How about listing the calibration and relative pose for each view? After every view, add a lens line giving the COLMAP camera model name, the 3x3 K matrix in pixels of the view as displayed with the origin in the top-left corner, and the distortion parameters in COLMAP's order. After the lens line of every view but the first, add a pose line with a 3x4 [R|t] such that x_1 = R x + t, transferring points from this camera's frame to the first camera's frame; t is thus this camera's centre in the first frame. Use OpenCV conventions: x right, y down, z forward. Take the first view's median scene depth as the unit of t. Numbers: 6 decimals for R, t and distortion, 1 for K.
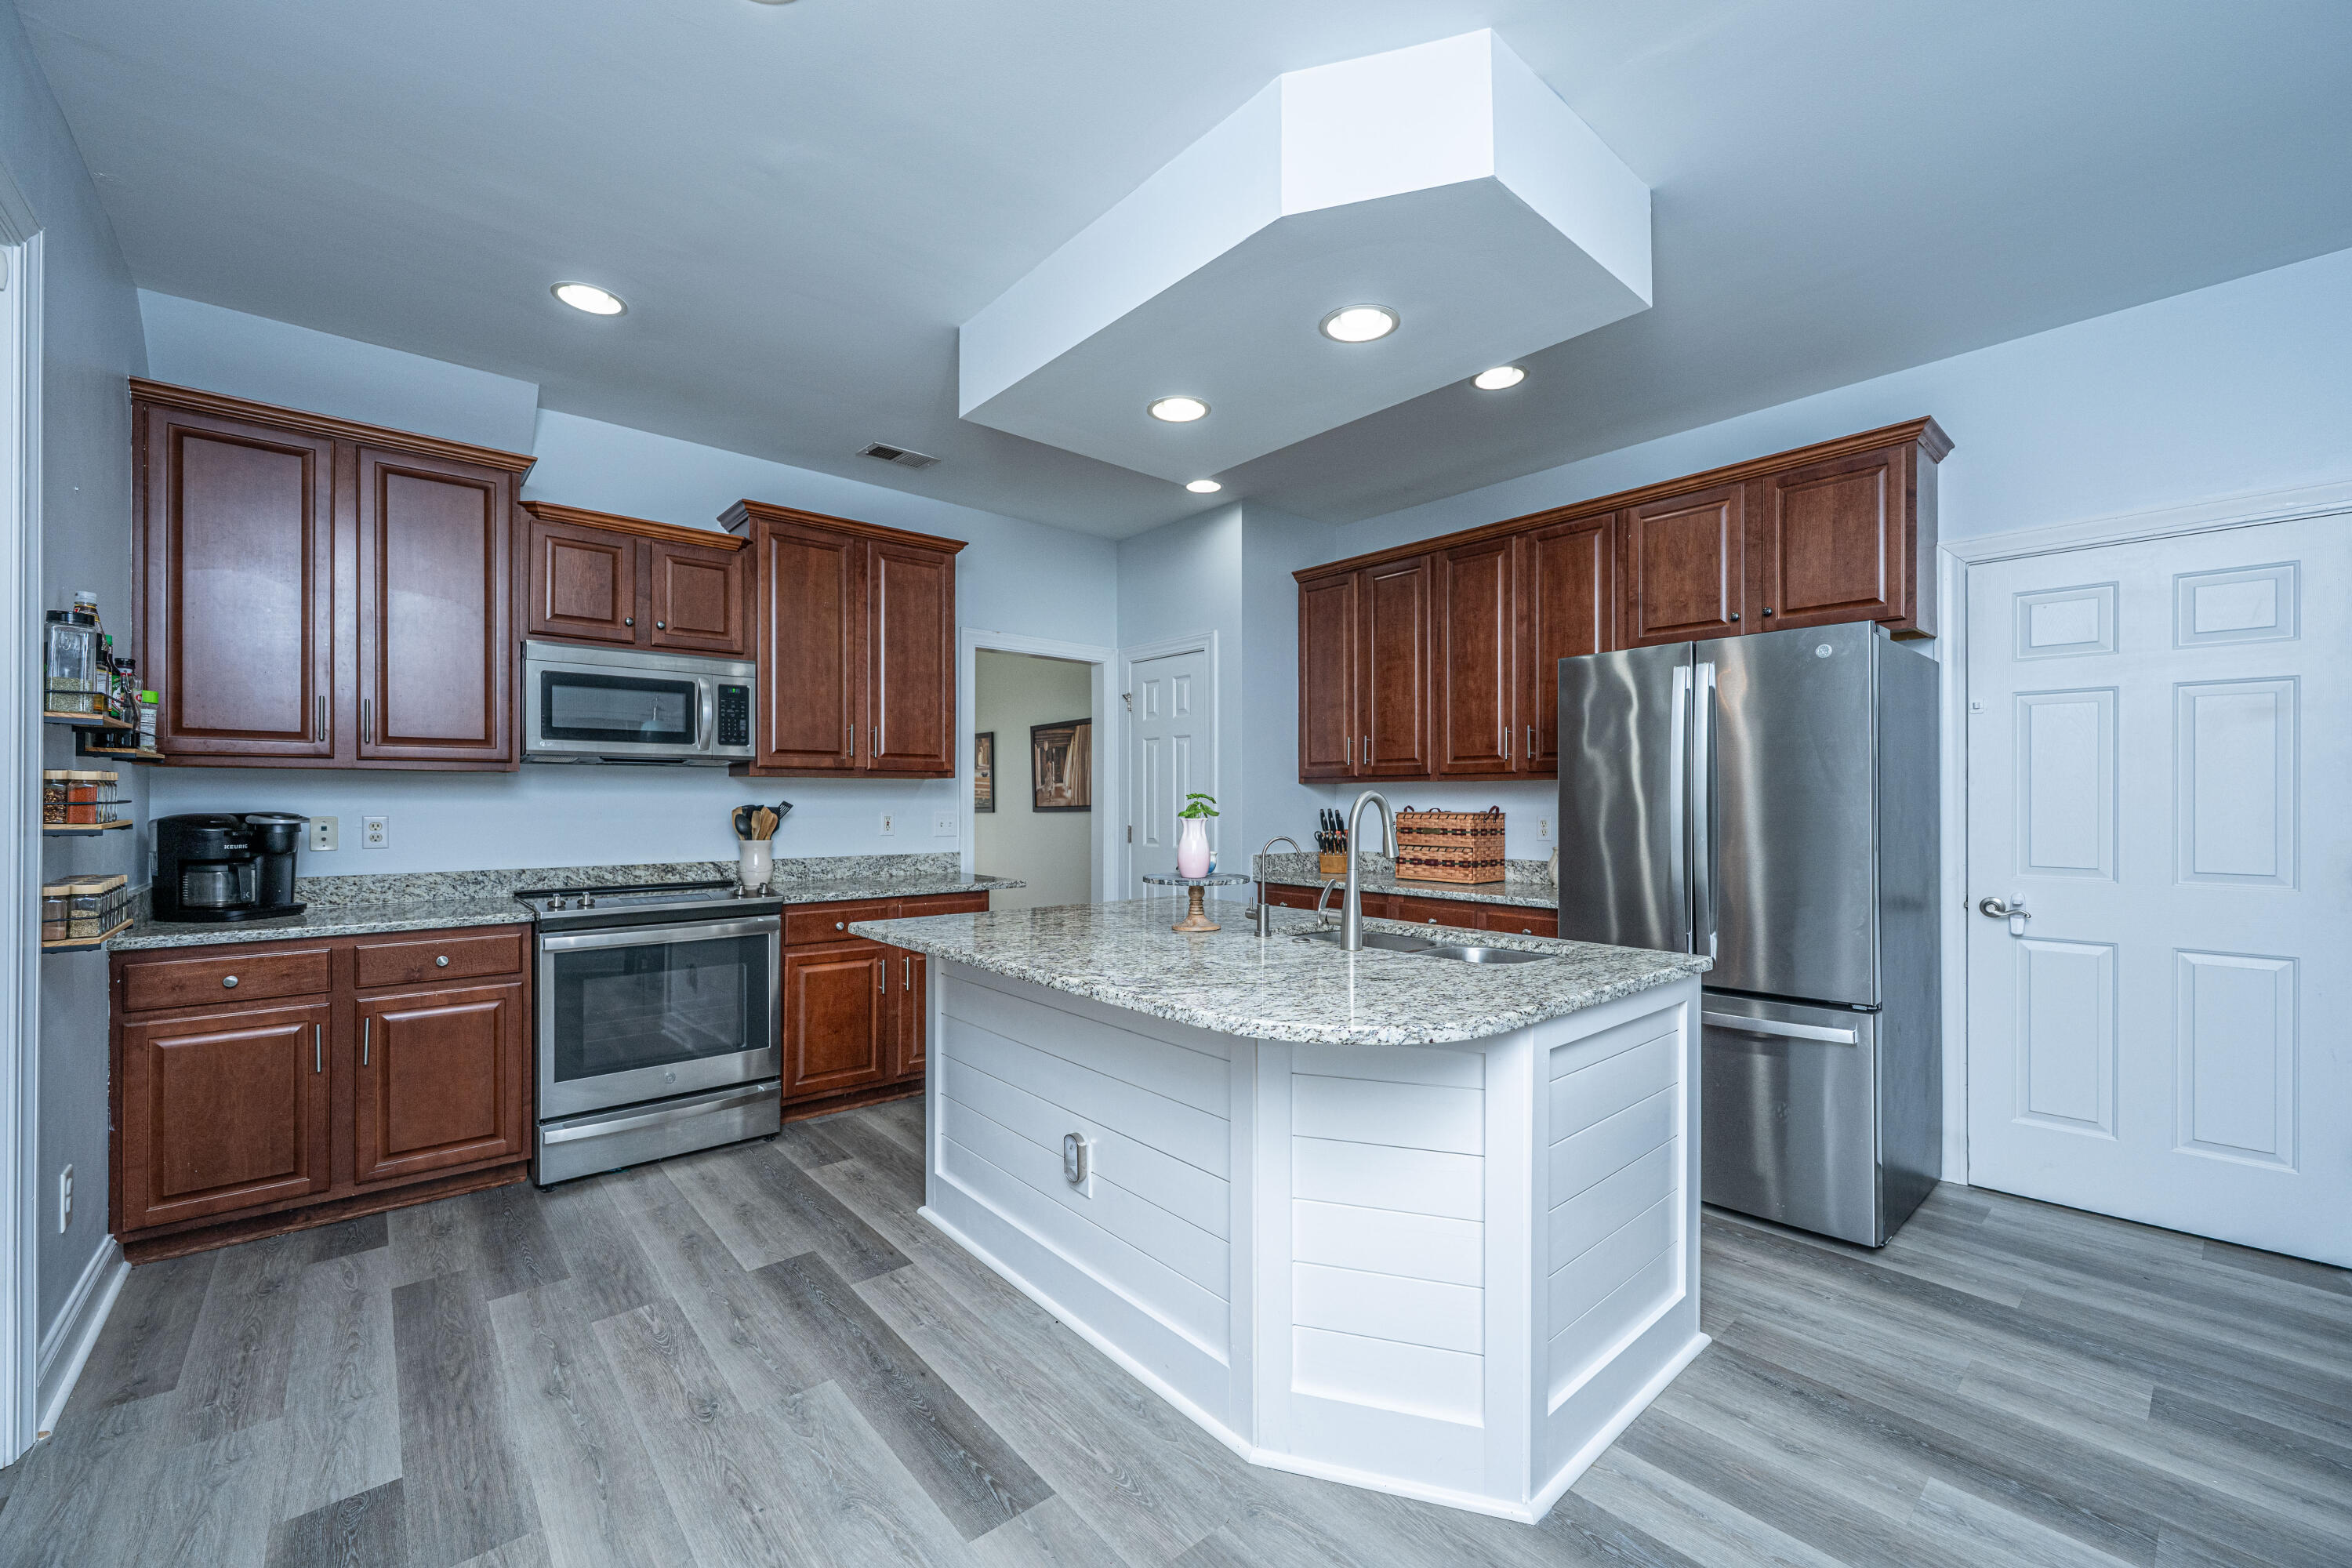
lens RADIAL K [[945.9, 0, 1176.5], [0, 945.9, 790.9], [0, 0, 1]] dist [0.000267, 0.000050]
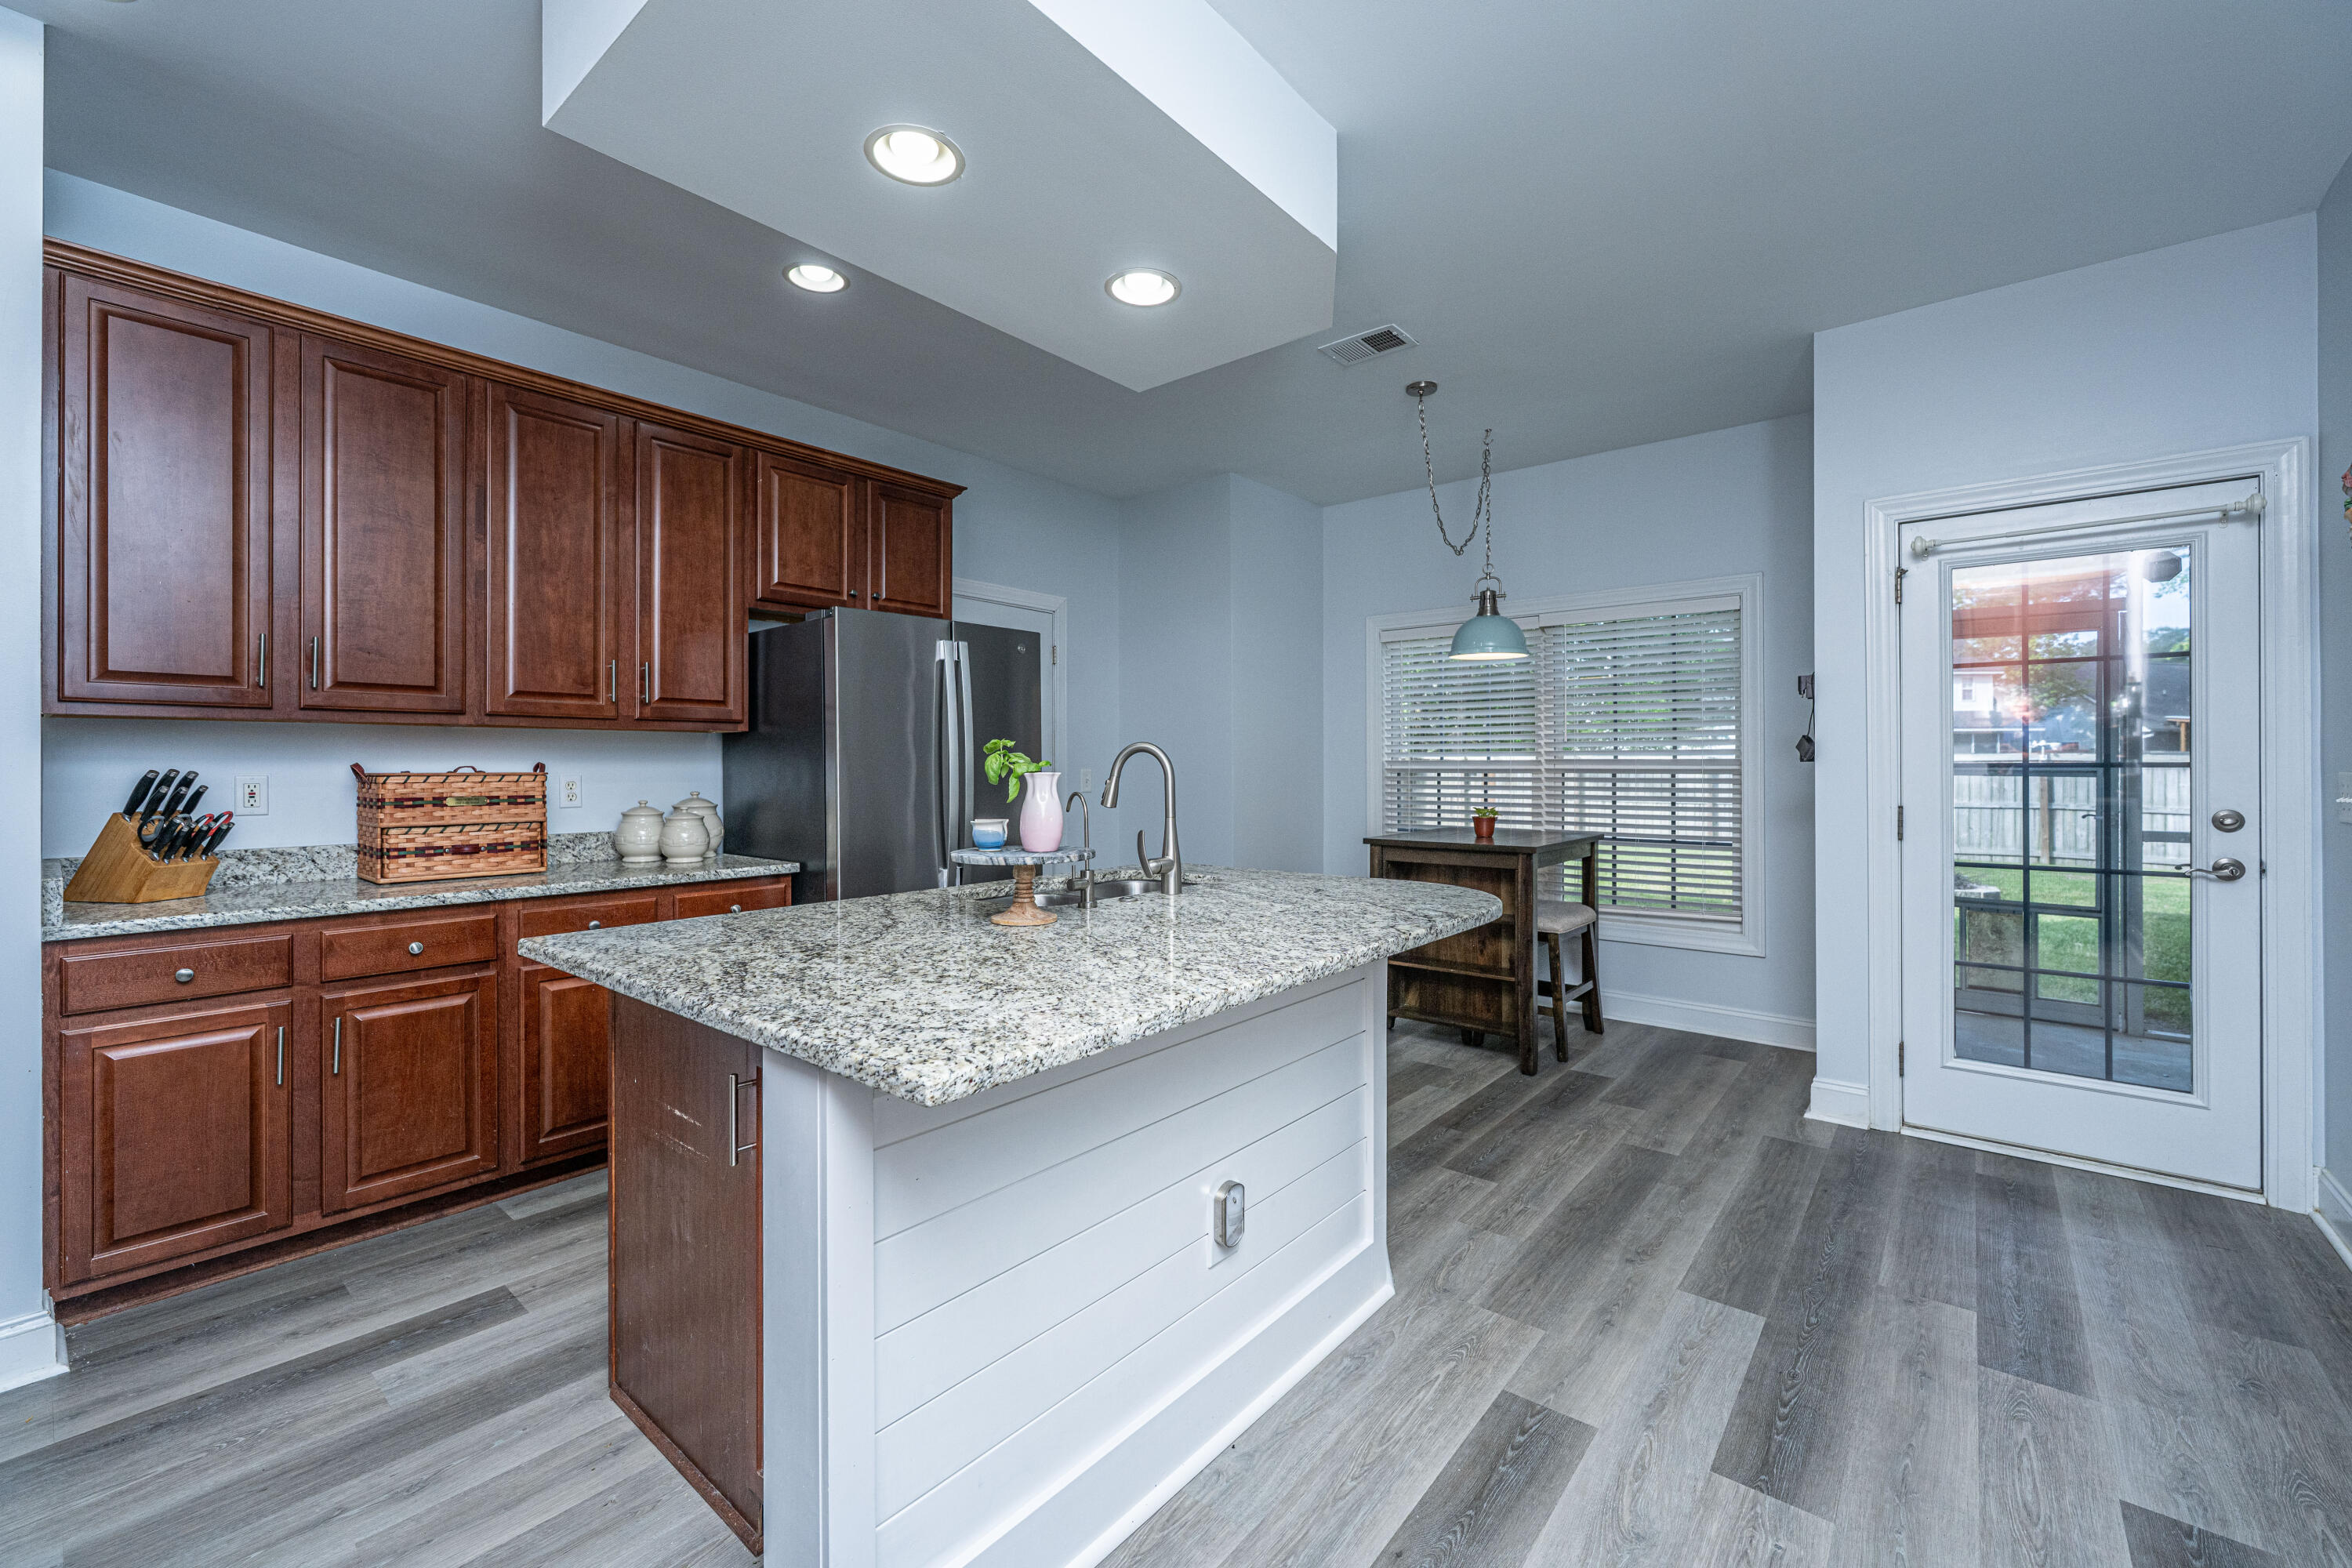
lens RADIAL K [[945.9, 0, 1174.1], [0, 945.9, 778.4], [0, 0, 1]] dist [0.000267, 0.000050]
pose [[-0.161797, -0.017730, 0.986665, -0.471257], [-0.014099, 0.999778, 0.015654, 0.009913], [-0.986723, -0.011378, -0.162011, 0.649102]]
